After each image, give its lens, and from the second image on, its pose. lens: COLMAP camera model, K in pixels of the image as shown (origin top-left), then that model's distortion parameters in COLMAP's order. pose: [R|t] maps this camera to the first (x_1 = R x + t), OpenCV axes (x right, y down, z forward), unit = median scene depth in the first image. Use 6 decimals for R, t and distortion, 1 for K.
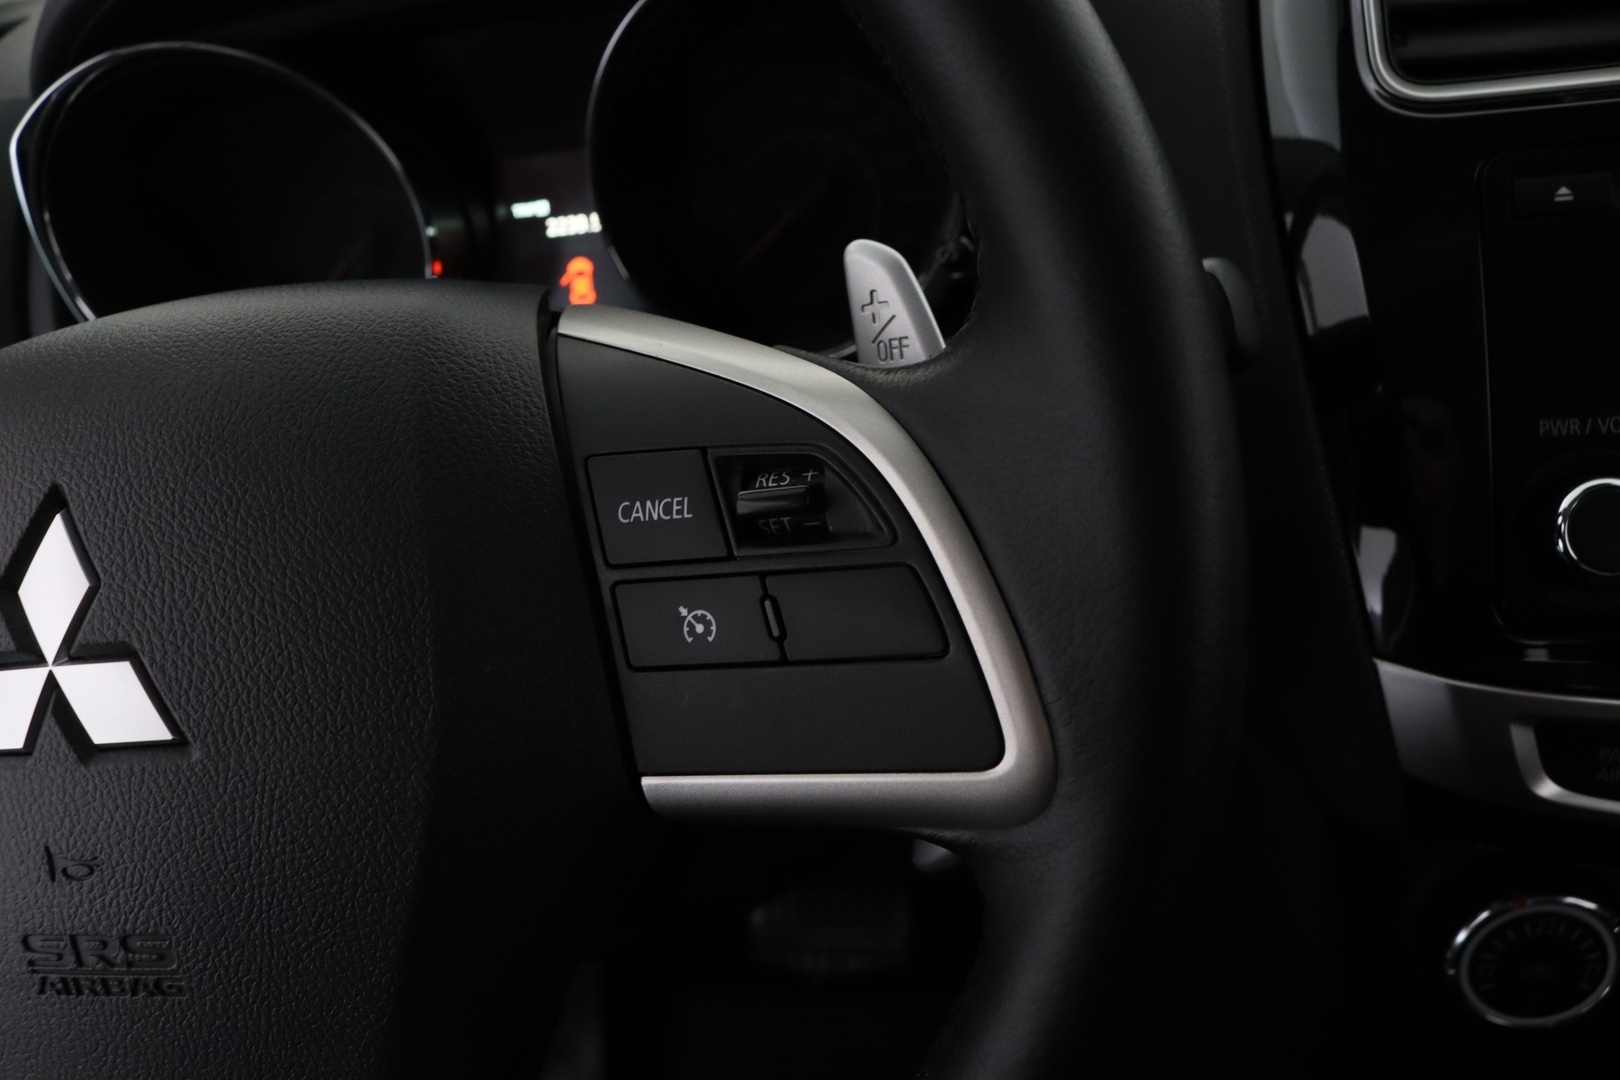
lens RADIAL K [[1343.2, 0, 781.5], [0, 1343.2, 541.2], [0, 0, 1]] dist [-0.101783, 0.038467]
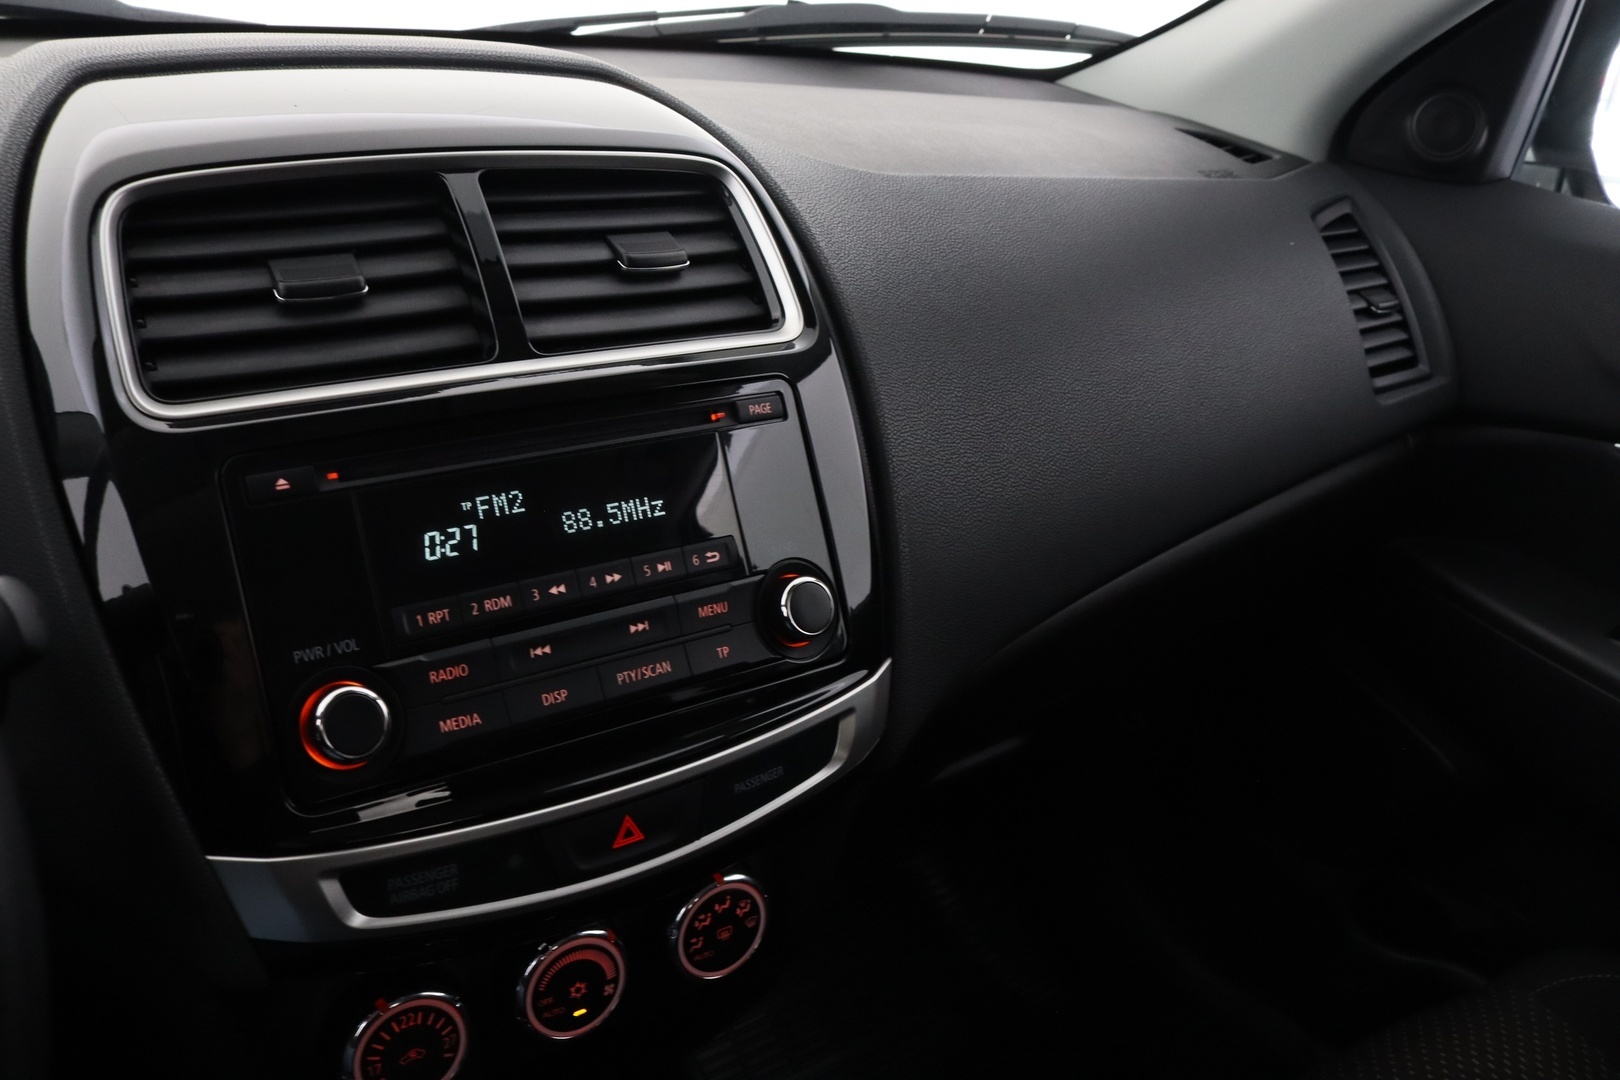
lens RADIAL K [[1343.2, 0, 775.5], [0, 1343.2, 562.9], [0, 0, 1]] dist [-0.101783, 0.038467]
pose [[0.726113, -0.117712, 0.677425, 0.030959], [0.190285, 0.981158, -0.033471, -0.042878], [-0.660721, 0.153207, 0.734830, -0.346799]]
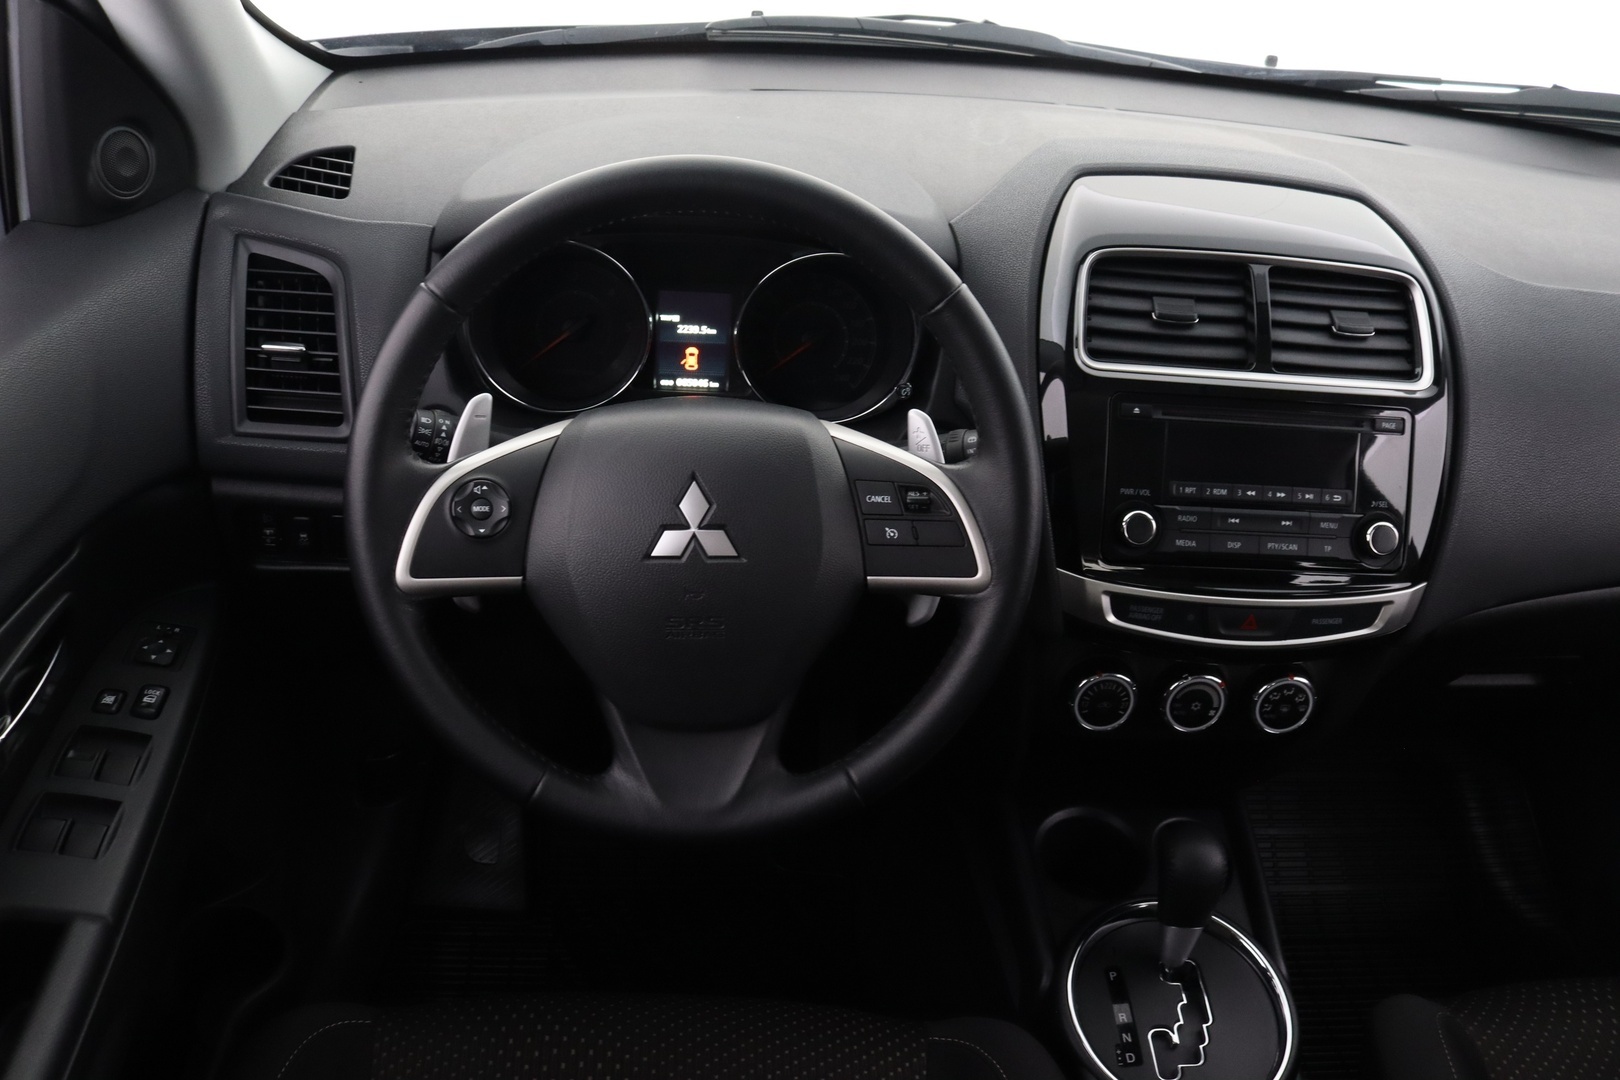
lens RADIAL K [[1343.2, 0, 817.9], [0, 1343.2, 544.3], [0, 0, 1]] dist [-0.101783, 0.038467]
pose [[0.956045, 0.079334, 0.282285, -0.883694], [-0.091167, 0.995413, 0.029014, 0.005168], [-0.278688, -0.053474, 0.958892, -1.656523]]
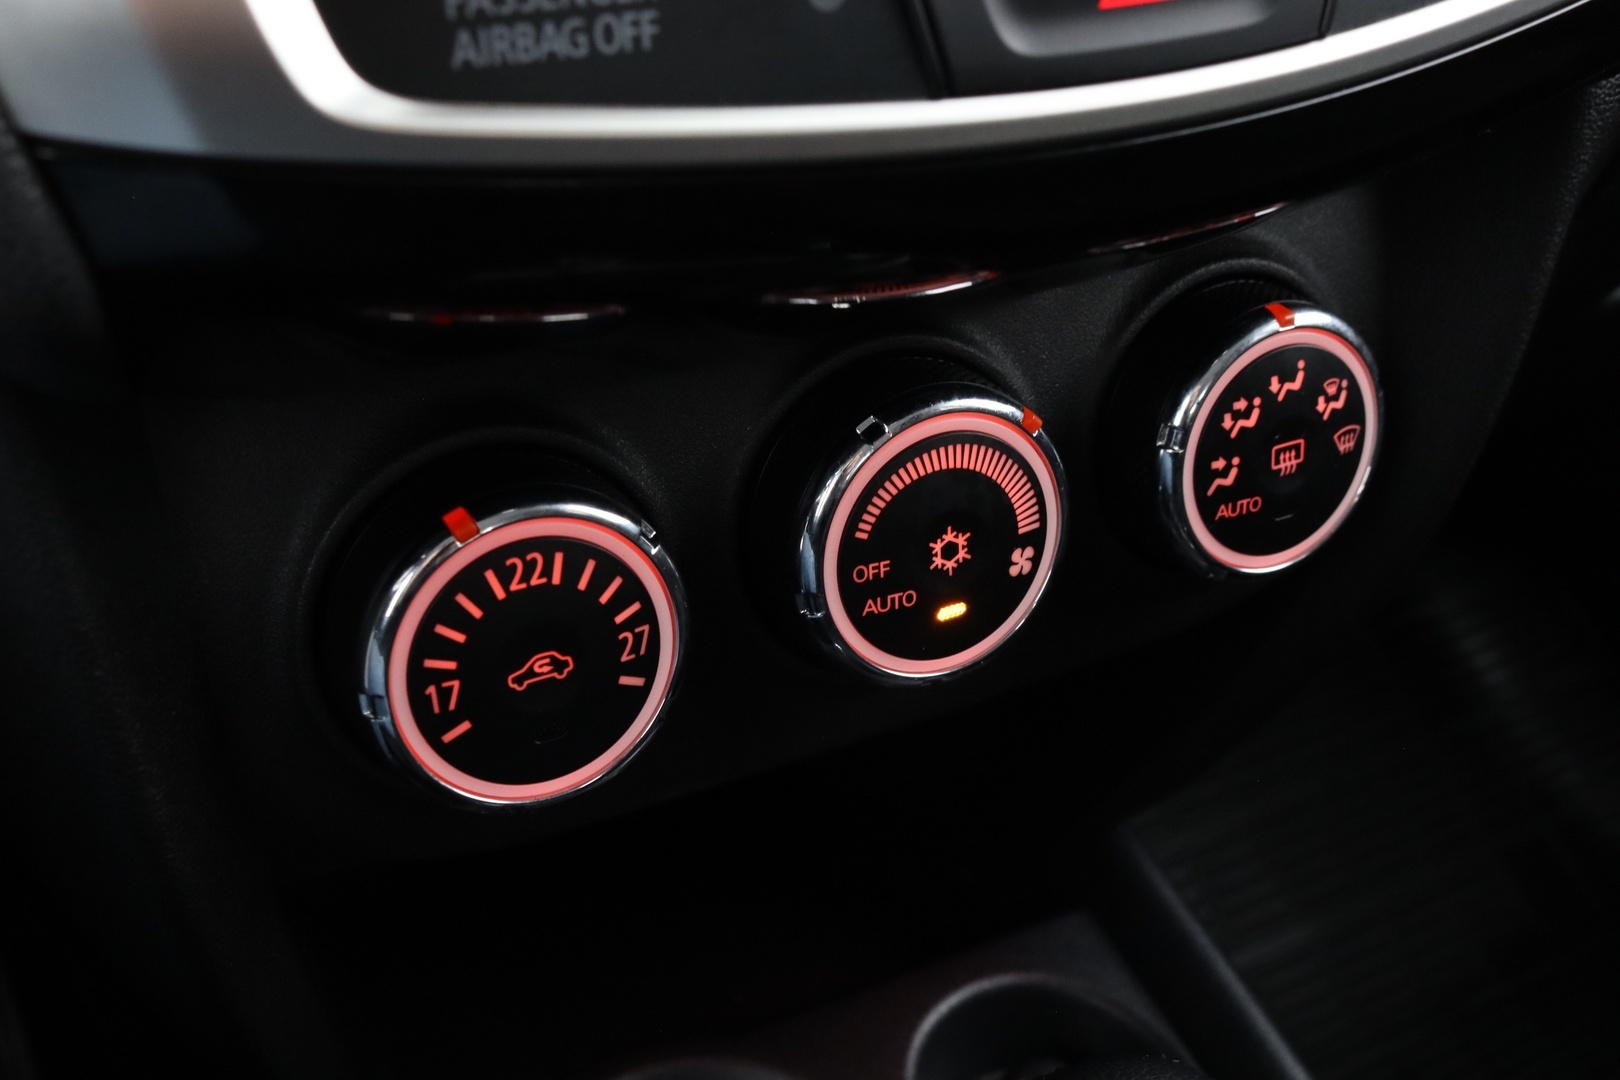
lens RADIAL K [[1889.7, 0, 817.1], [0, 1889.7, 535.5], [0, 0, 1]] dist [-0.094660, 0.000000]
pose [[0.810961, -0.183057, 0.555727, 0.363994], [0.194848, 0.980078, 0.038501, 0.357167], [-0.551704, 0.077059, 0.830473, 0.436711]]
